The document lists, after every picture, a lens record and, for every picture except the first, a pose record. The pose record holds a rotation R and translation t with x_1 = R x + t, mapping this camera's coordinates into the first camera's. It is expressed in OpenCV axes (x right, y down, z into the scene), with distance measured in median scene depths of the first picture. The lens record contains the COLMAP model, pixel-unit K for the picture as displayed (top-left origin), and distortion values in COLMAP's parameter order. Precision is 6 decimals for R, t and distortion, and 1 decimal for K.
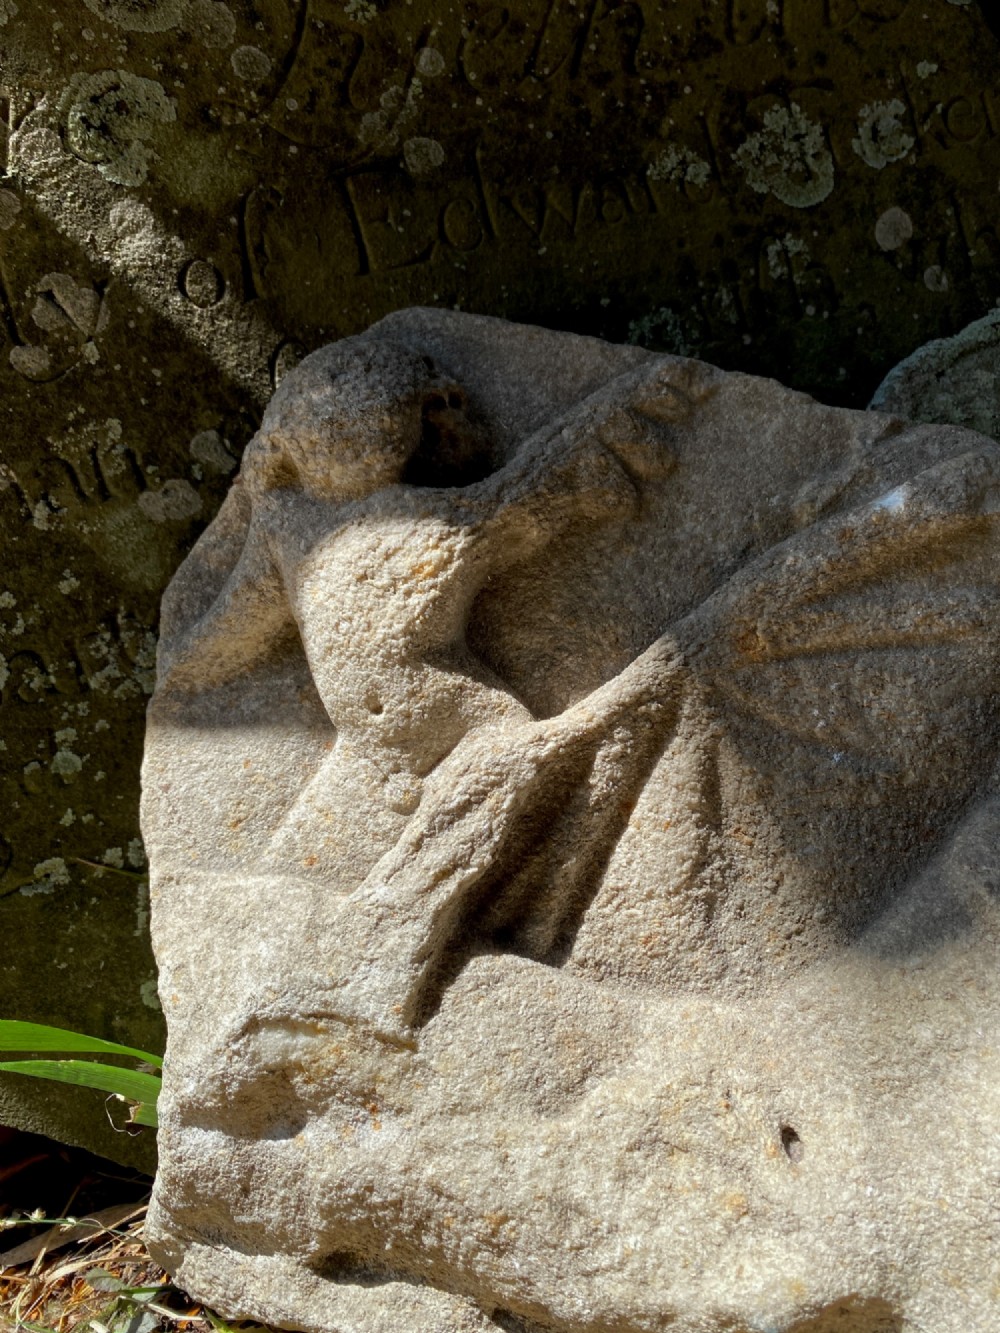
lens RADIAL K [[1033.4, 0, 509.6], [0, 1033.4, 652.9], [0, 0, 1]] dist [0.011754, -0.026118]
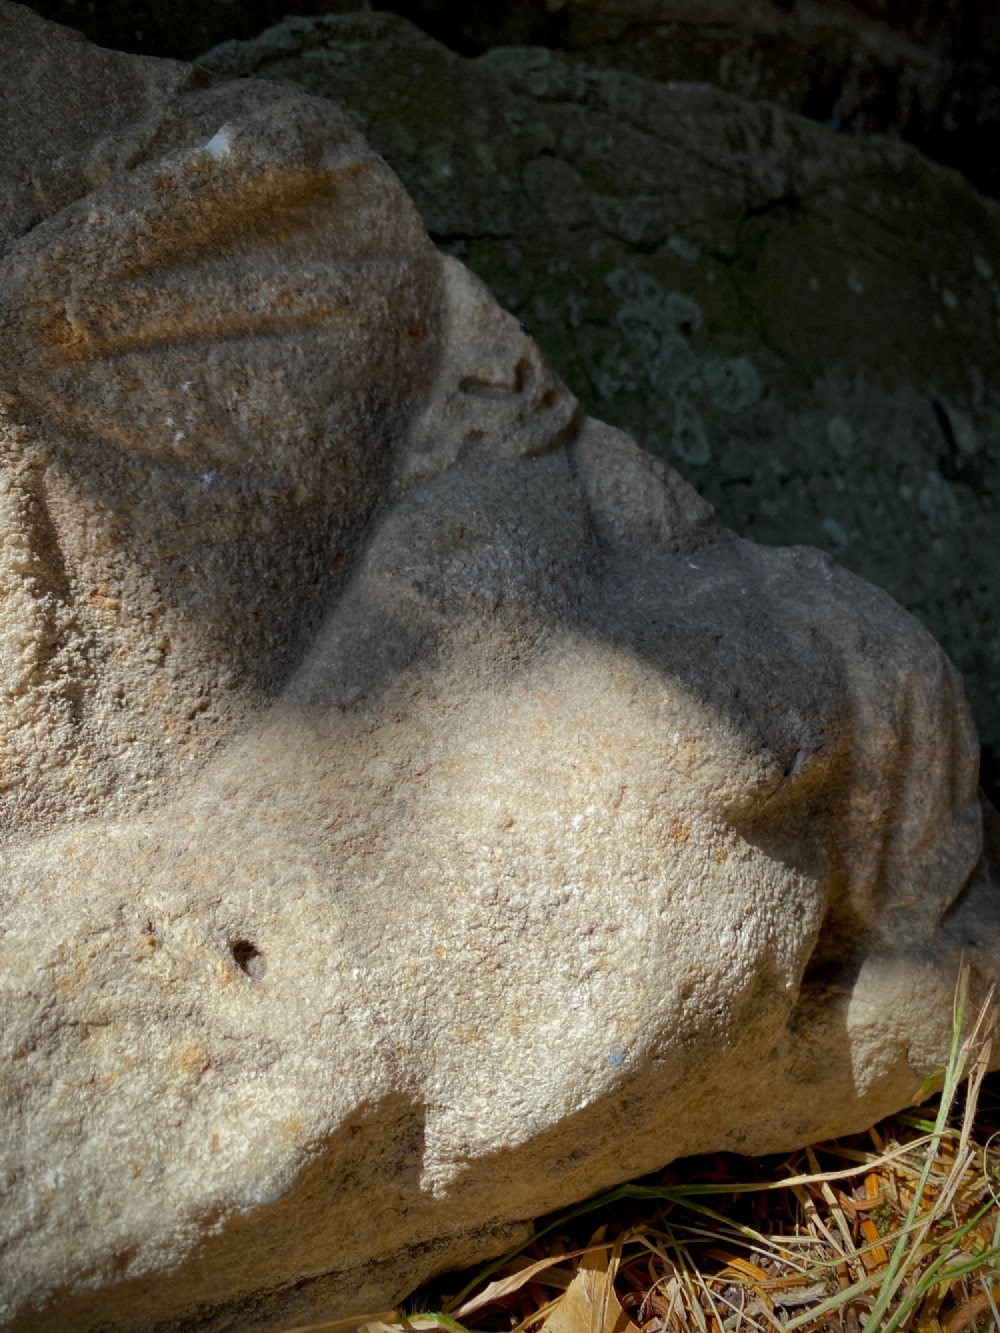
lens RADIAL K [[1033.4, 0, 512.4], [0, 1033.4, 656.0], [0, 0, 1]] dist [0.011754, -0.026118]
pose [[0.813105, -0.195822, 0.548192, 0.050652], [0.165384, 0.980625, 0.104989, 0.178717], [-0.558130, 0.005295, 0.829737, 0.228393]]
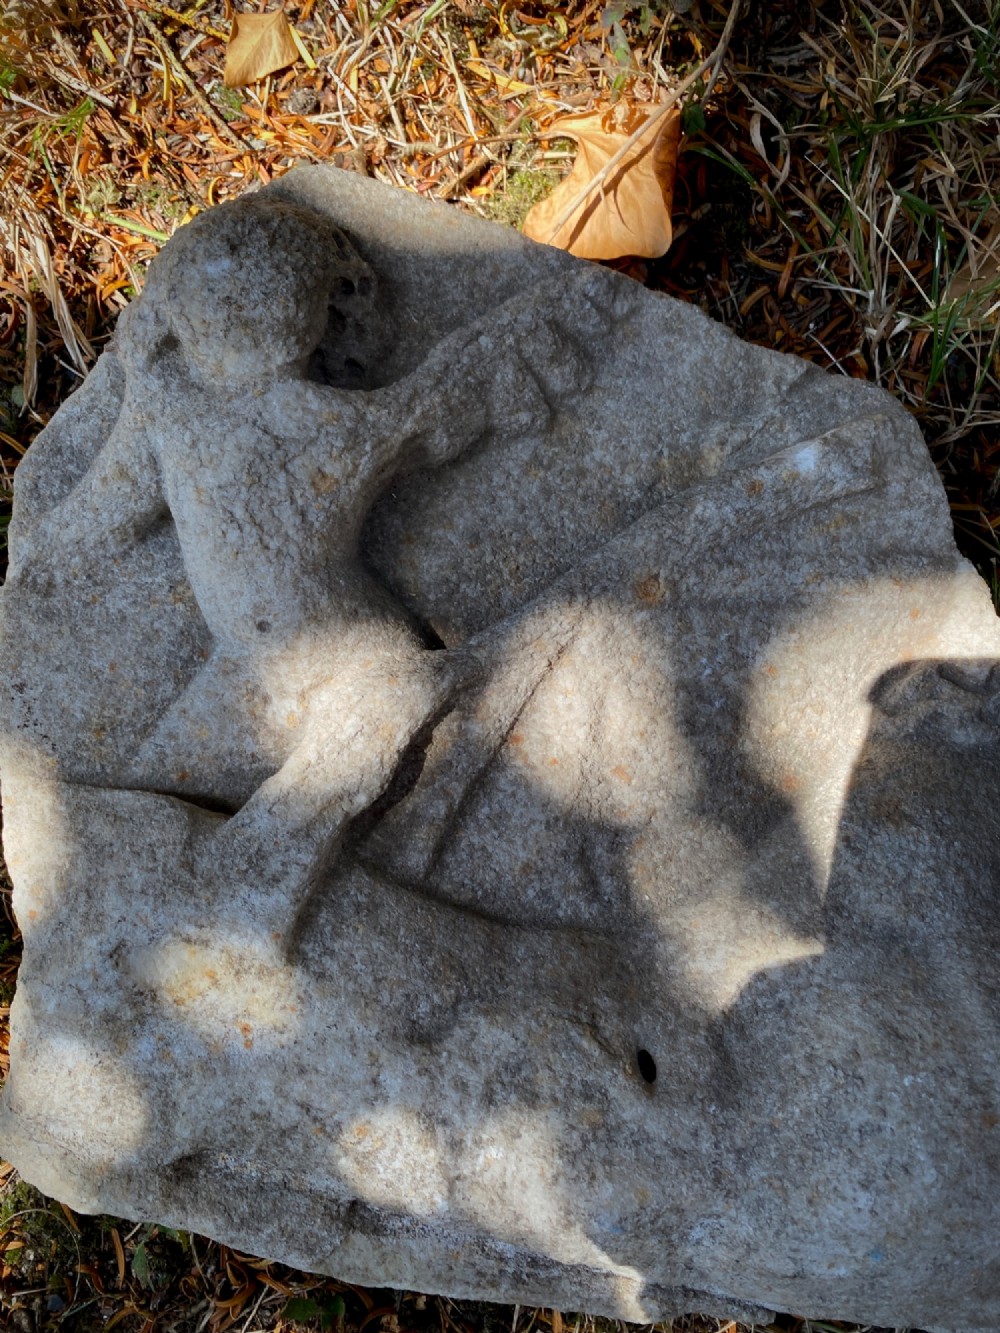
lens RADIAL K [[1033.4, 0, 509.4], [0, 1033.4, 646.3], [0, 0, 1]] dist [0.011754, -0.026118]
pose [[0.979914, 0.065281, 0.188433, -0.084262], [-0.096804, 0.981820, 0.163272, -0.101015], [-0.174349, -0.178234, 0.968419, 0.042905]]
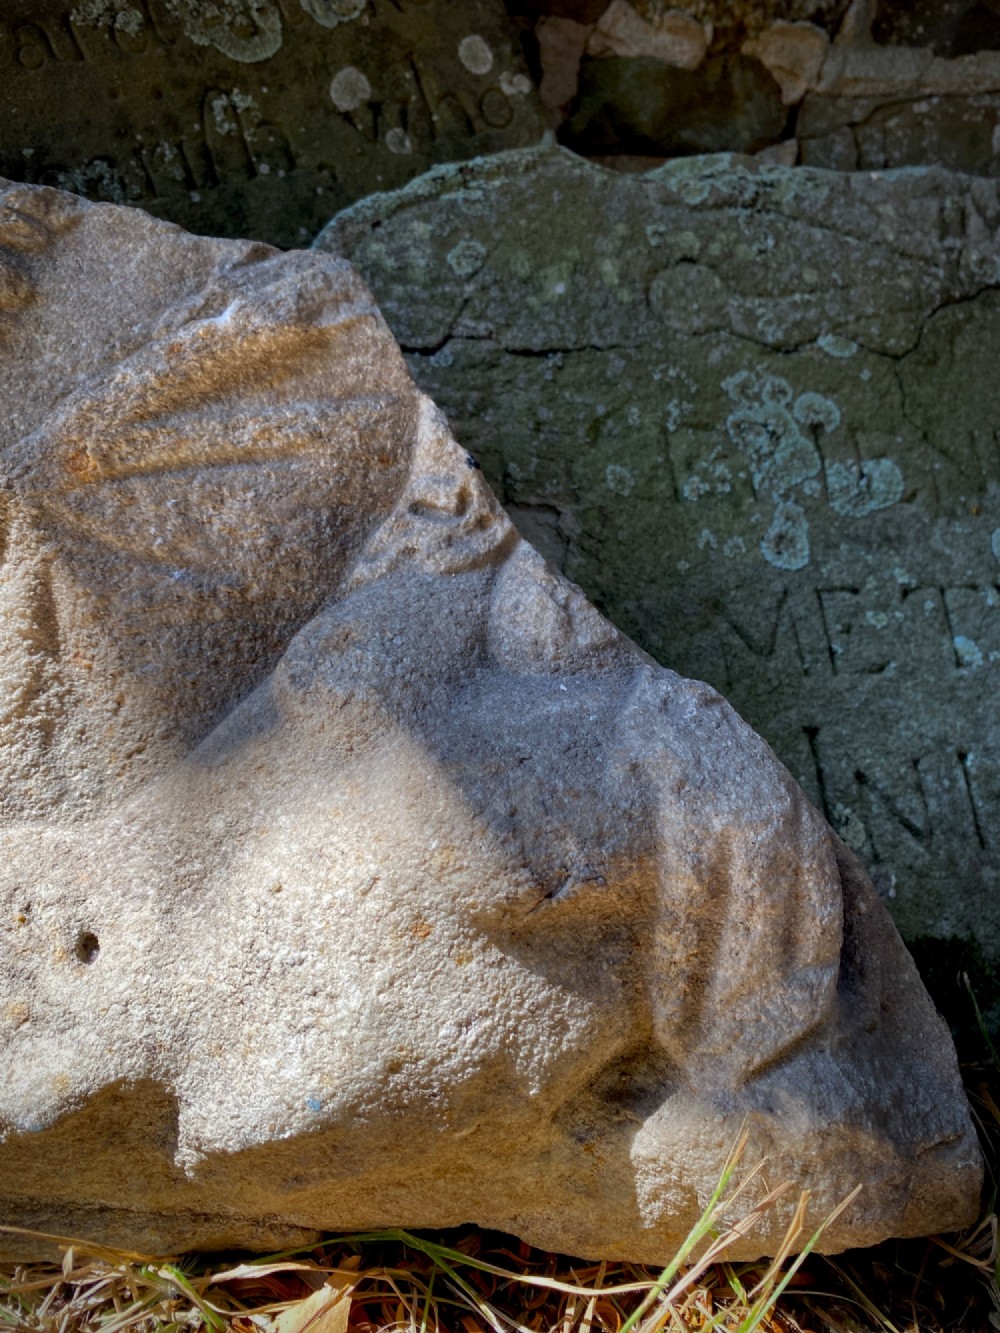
lens RADIAL K [[1033.4, 0, 513.6], [0, 1033.4, 652.5], [0, 0, 1]] dist [0.011754, -0.026118]
pose [[0.981498, -0.069388, 0.178459, 0.430666], [0.065204, 0.997444, 0.029215, 0.160140], [-0.180030, -0.017038, 0.983513, -0.031763]]
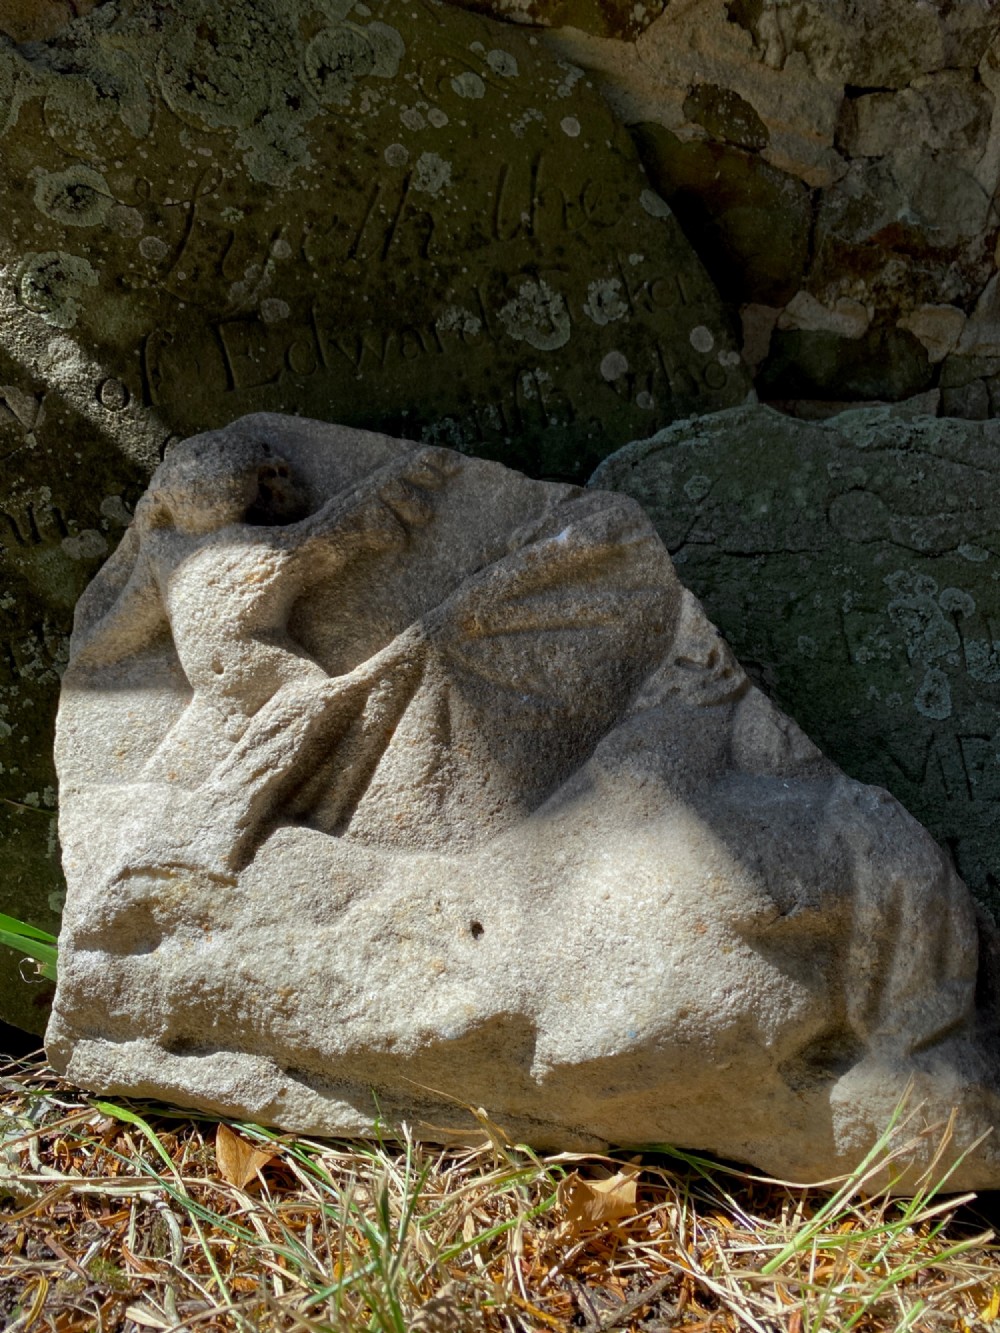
lens RADIAL K [[1033.4, 0, 506.4], [0, 1033.4, 653.4], [0, 0, 1]] dist [0.011754, -0.026118]
pose [[0.997828, -0.001185, 0.065864, 0.180093], [0.008597, 0.993630, -0.112360, 0.195928], [-0.065311, 0.112682, 0.991482, -0.493597]]
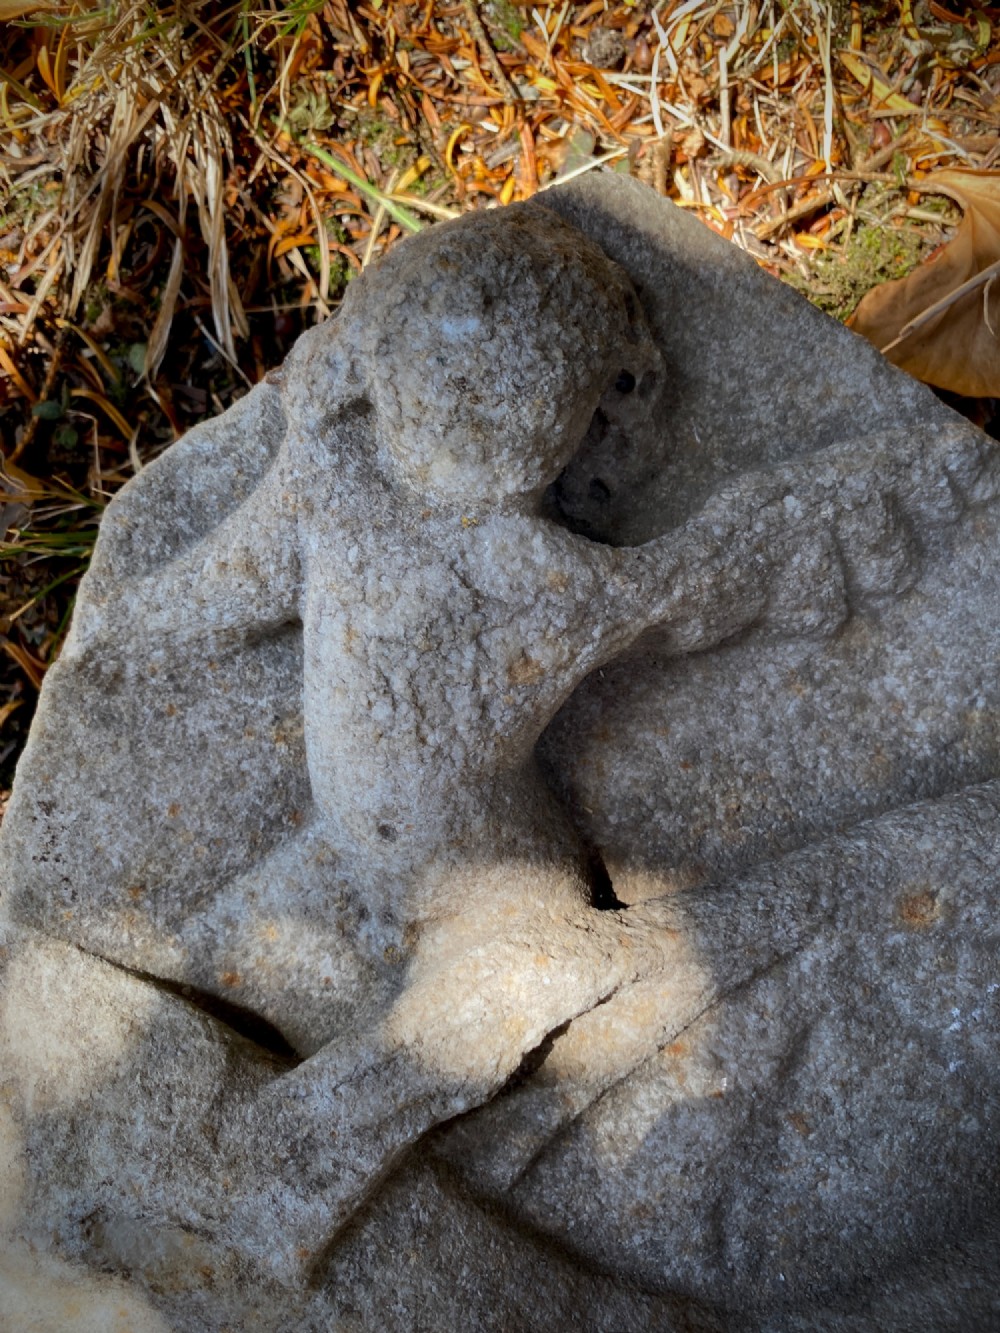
lens RADIAL K [[1033.4, 0, 511.7], [0, 1033.4, 655.3], [0, 0, 1]] dist [0.011754, -0.026118]
pose [[0.936871, 0.305941, 0.169329, -0.198912], [-0.342923, 0.898572, 0.273812, -0.255949], [-0.068384, -0.314594, 0.946760, 0.382444]]
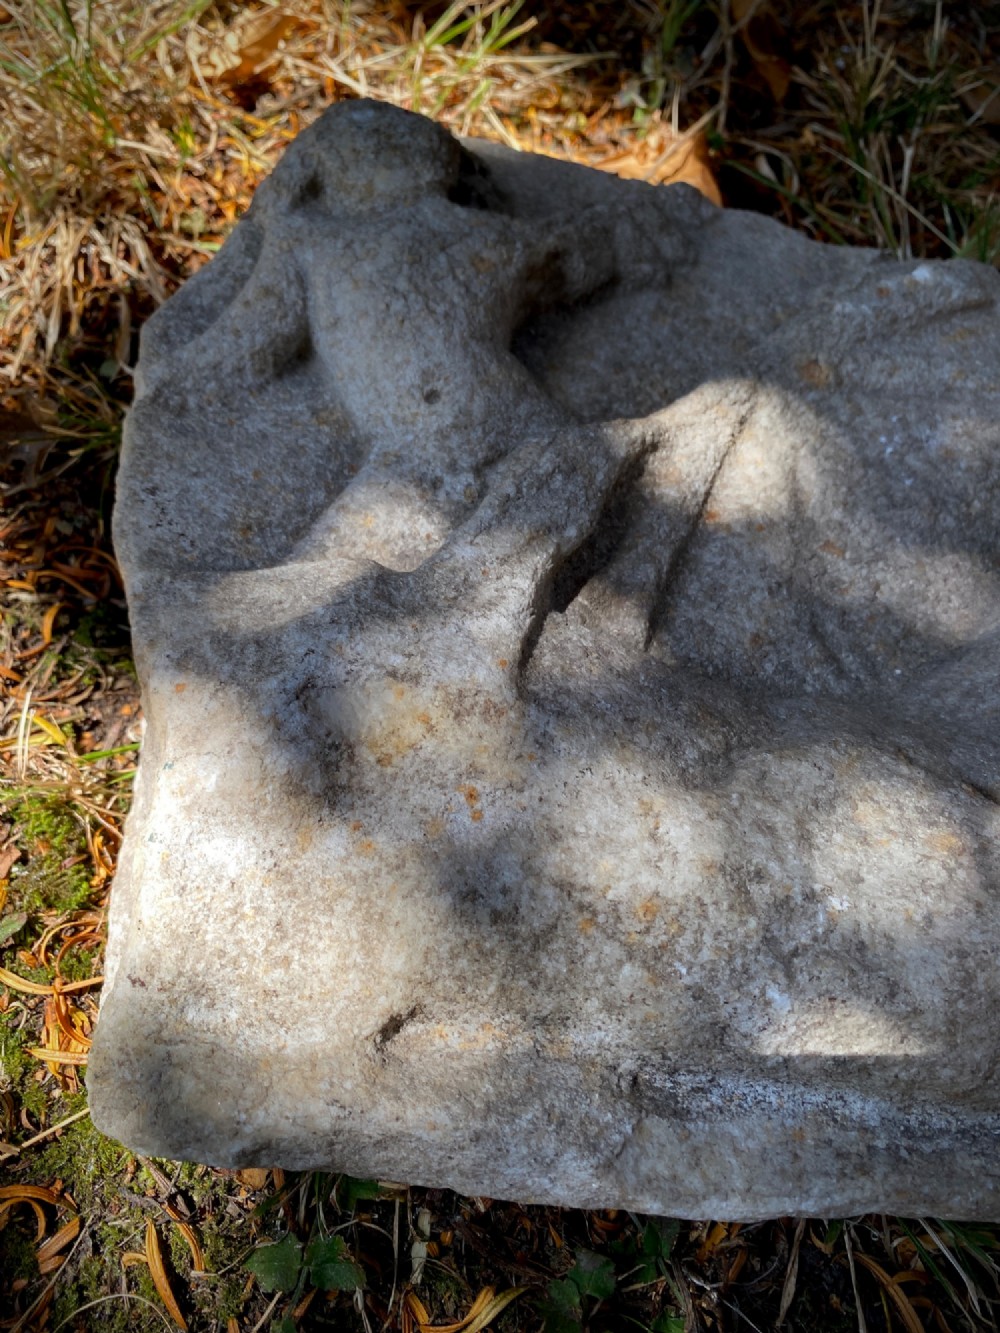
lens RADIAL K [[1033.4, 0, 505.6], [0, 1033.4, 651.2], [0, 0, 1]] dist [0.011754, -0.026118]
pose [[0.966316, 0.051396, 0.252174, -0.271950], [0.023937, 0.957659, -0.286906, 0.498865], [-0.256242, 0.283279, 0.924172, 0.235912]]
